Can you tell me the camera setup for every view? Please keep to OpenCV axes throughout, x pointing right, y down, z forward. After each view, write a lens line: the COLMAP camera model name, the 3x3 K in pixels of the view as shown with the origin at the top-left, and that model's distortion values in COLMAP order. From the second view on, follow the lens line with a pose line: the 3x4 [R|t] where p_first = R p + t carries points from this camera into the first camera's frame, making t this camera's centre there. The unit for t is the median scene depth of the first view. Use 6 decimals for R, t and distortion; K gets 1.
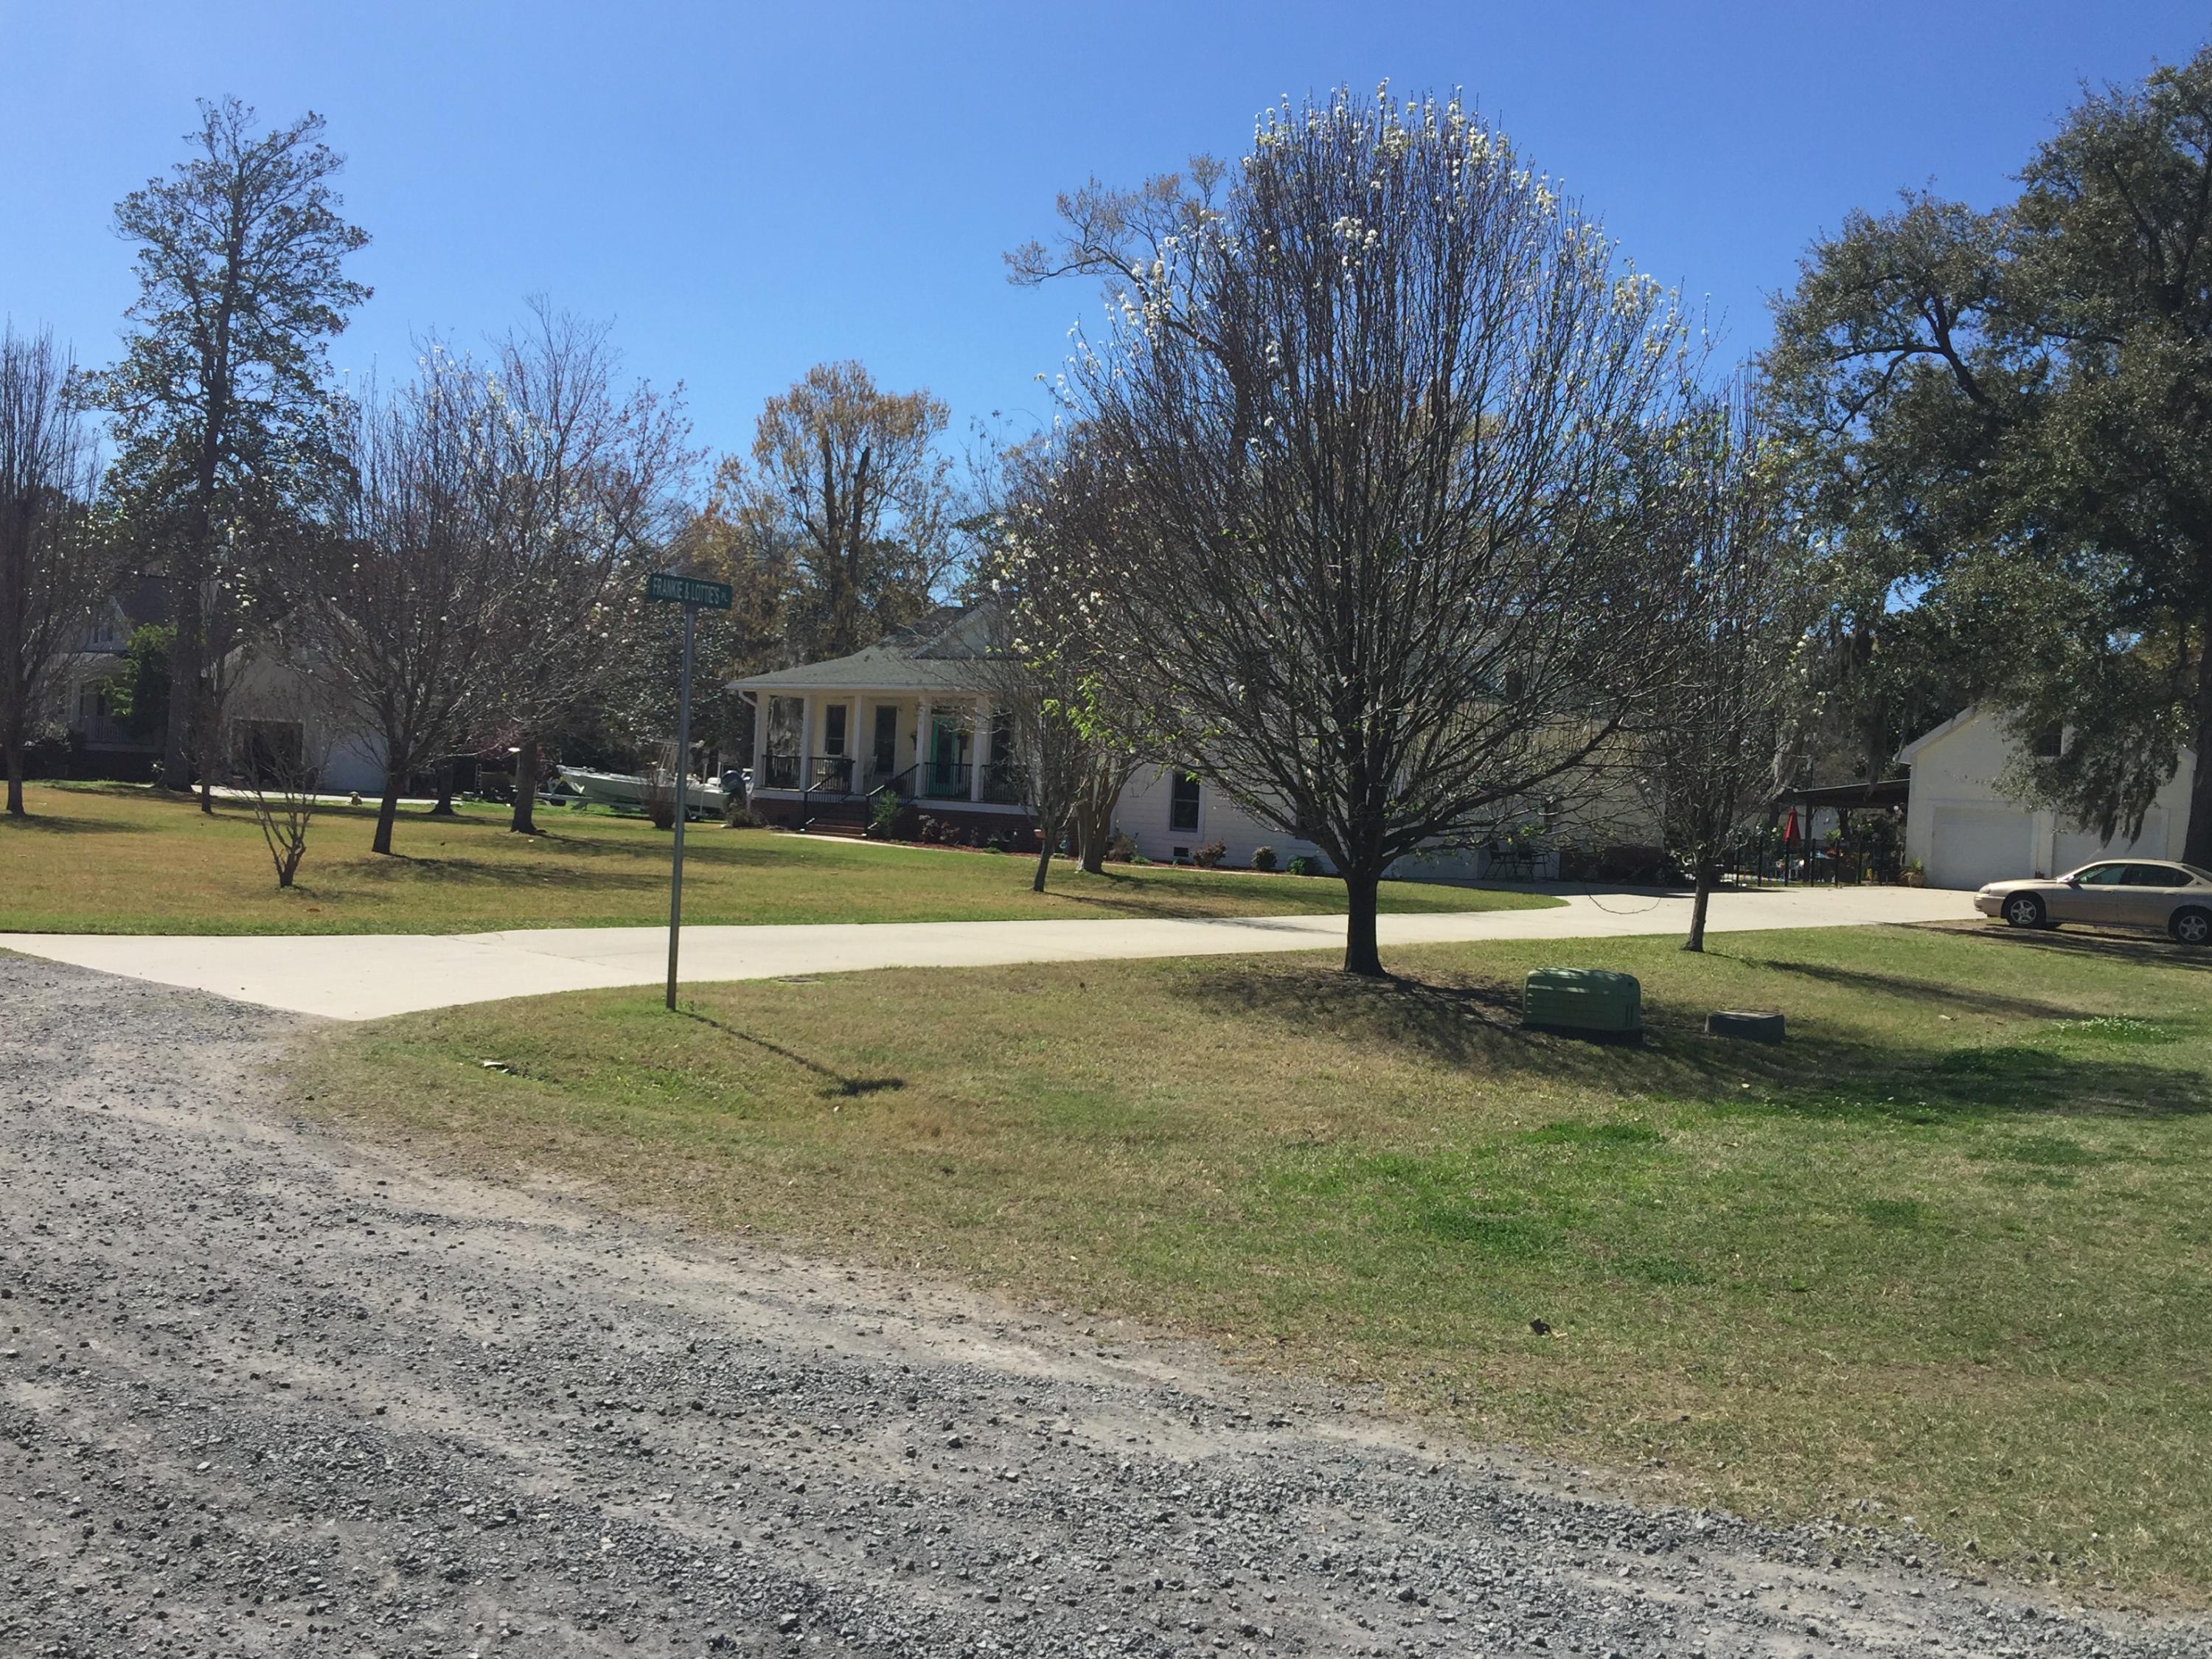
lens RADIAL K [[1921.7, 0, 1106.1], [0, 1921.7, 787.4], [0, 0, 1]] dist [0.065980, -0.119508]
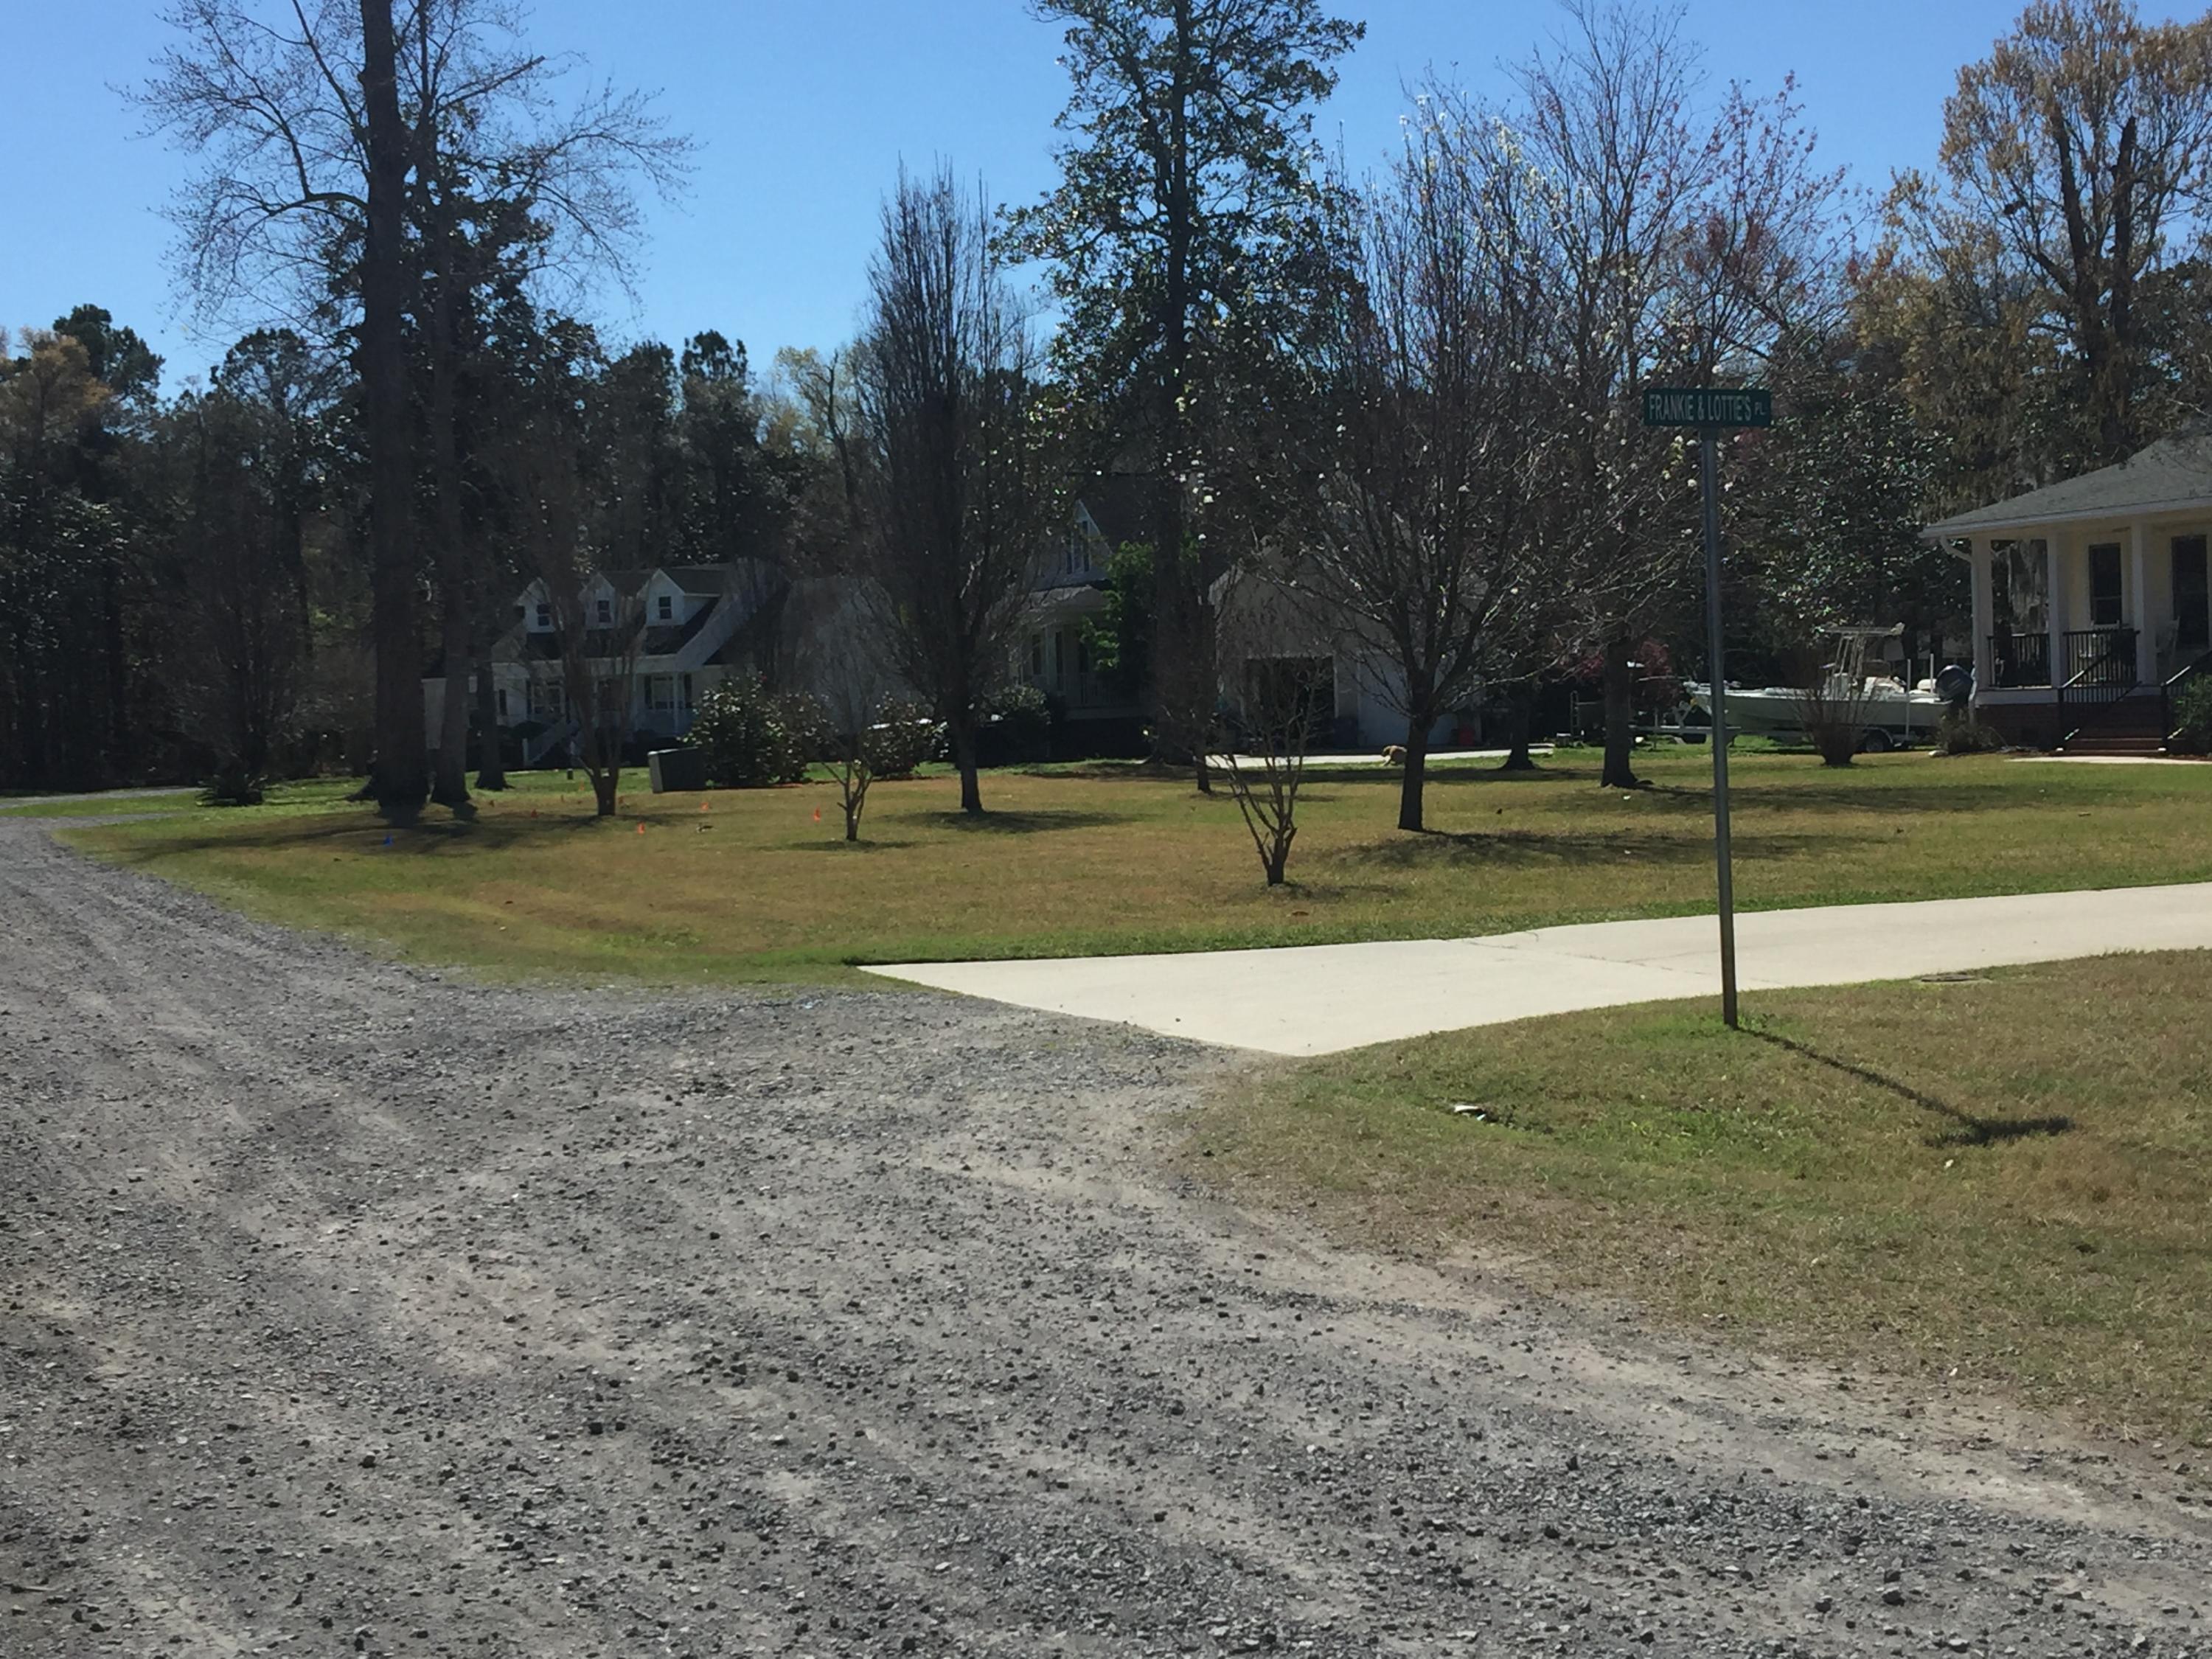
lens RADIAL K [[2988.0, 0, 1106.4], [0, 2988.0, 777.3], [0, 0, 1]] dist [0.043058, -0.003403]
pose [[0.883623, -0.077032, -0.461818, 0.030189], [0.088087, 0.996110, 0.002388, 0.002498], [0.459838, -0.042790, 0.886971, -0.012530]]
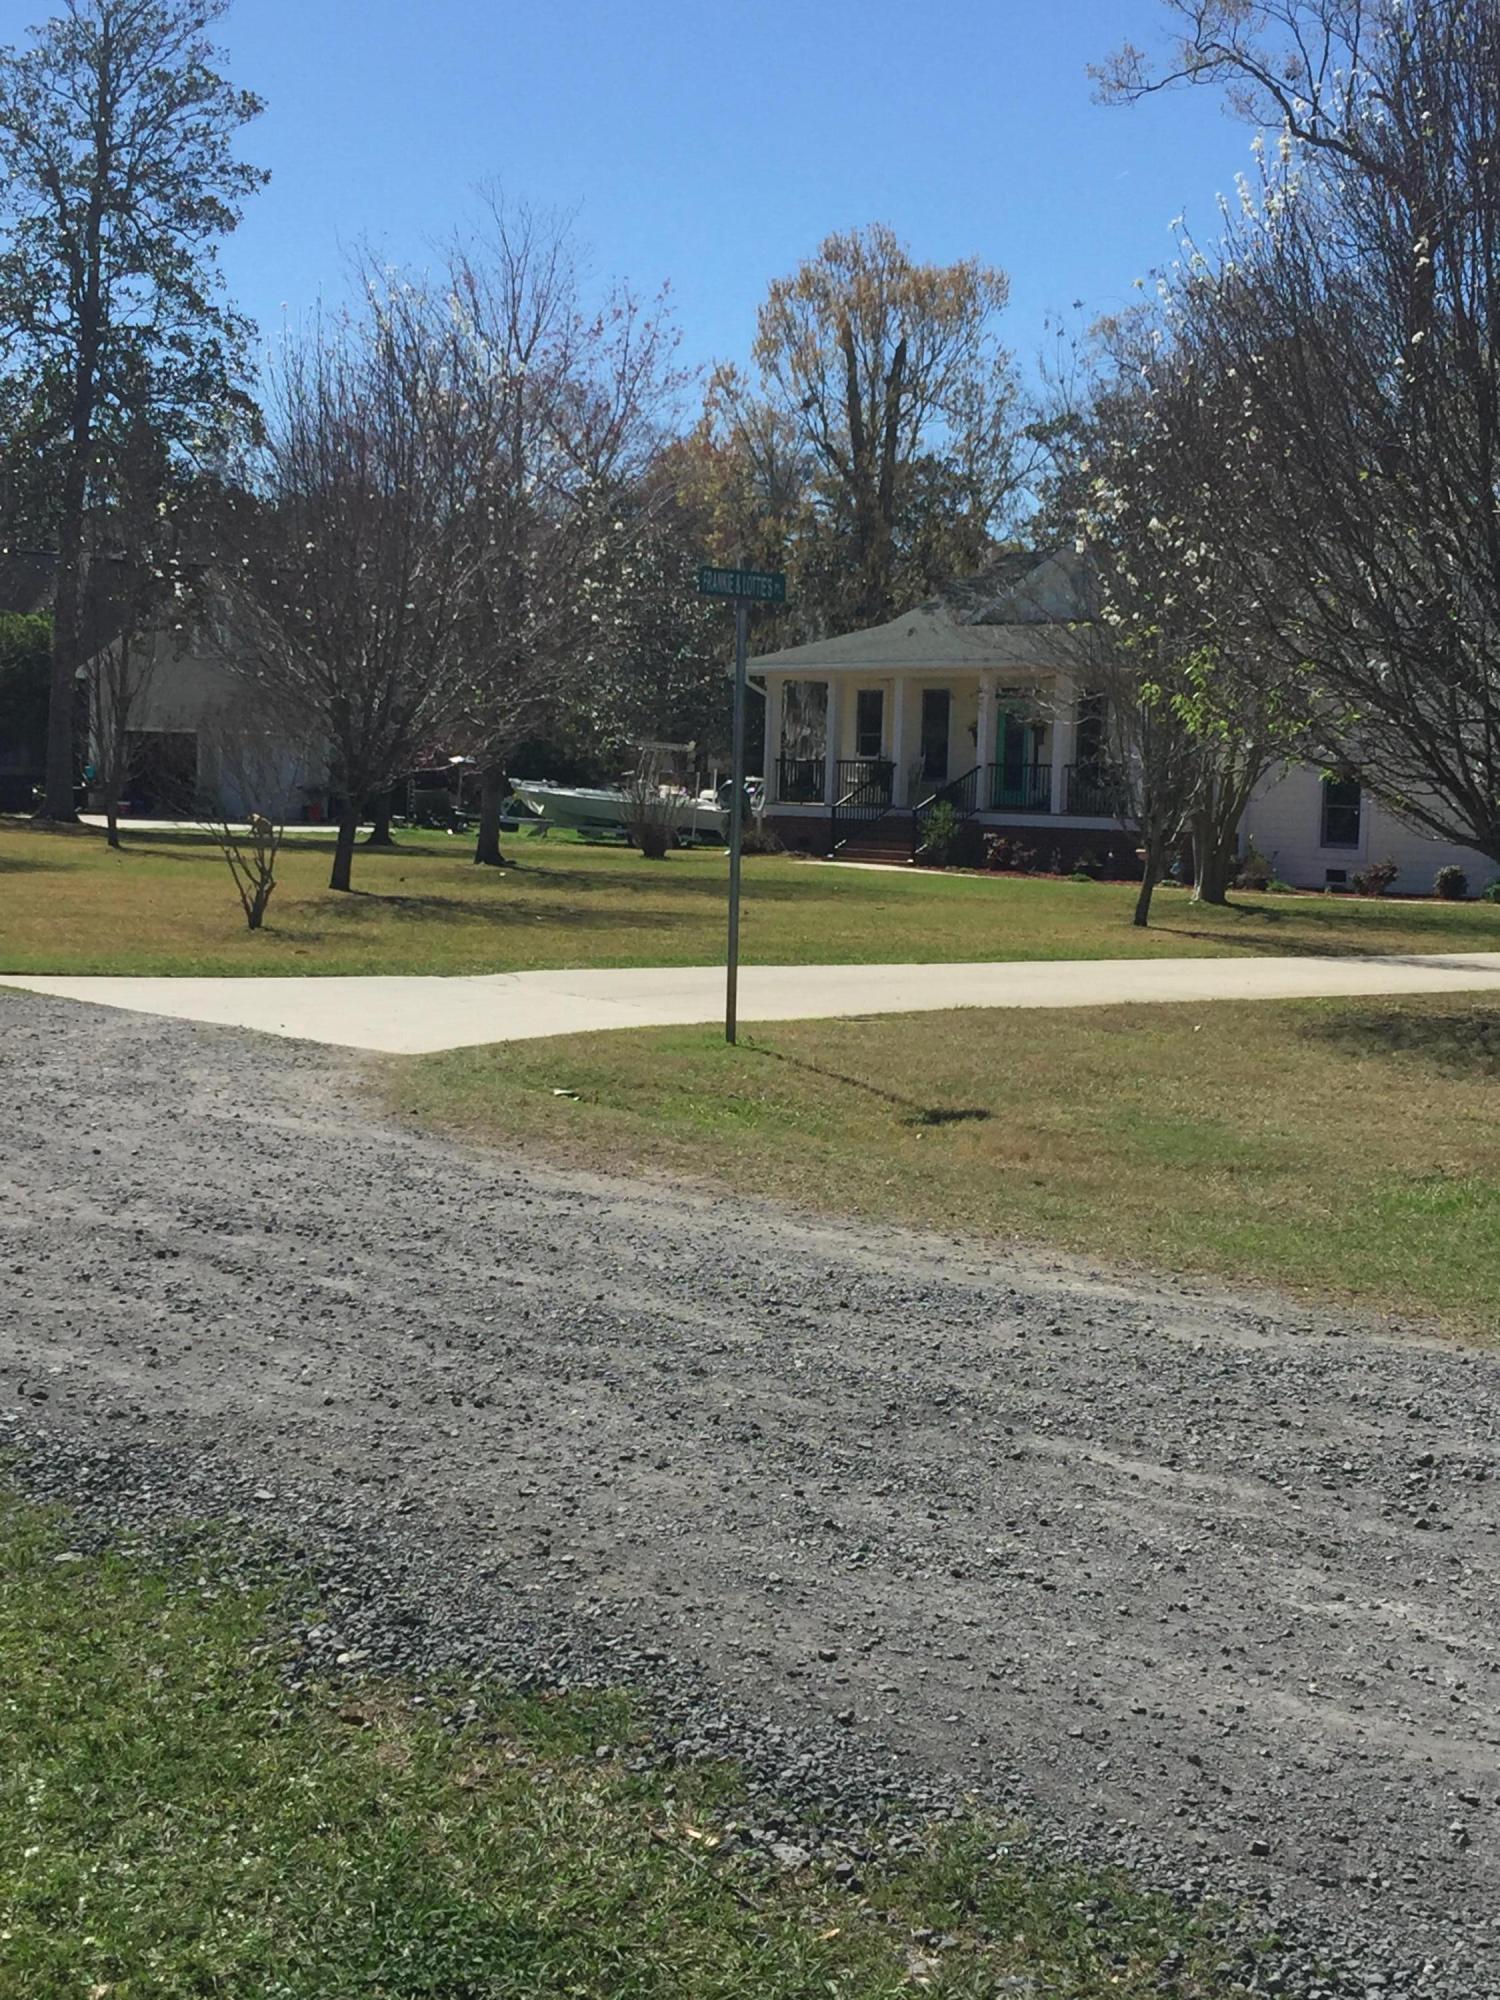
lens RADIAL K [[2701.7, 0, 713.1], [0, 2701.7, 954.0], [0, 0, 1]] dist [0.043058, -0.003403]
pose [[0.981100, -0.011418, -0.193166, 0.006434], [0.022593, 0.998189, 0.055745, 0.000166], [0.192180, -0.059056, 0.979581, -0.108641]]
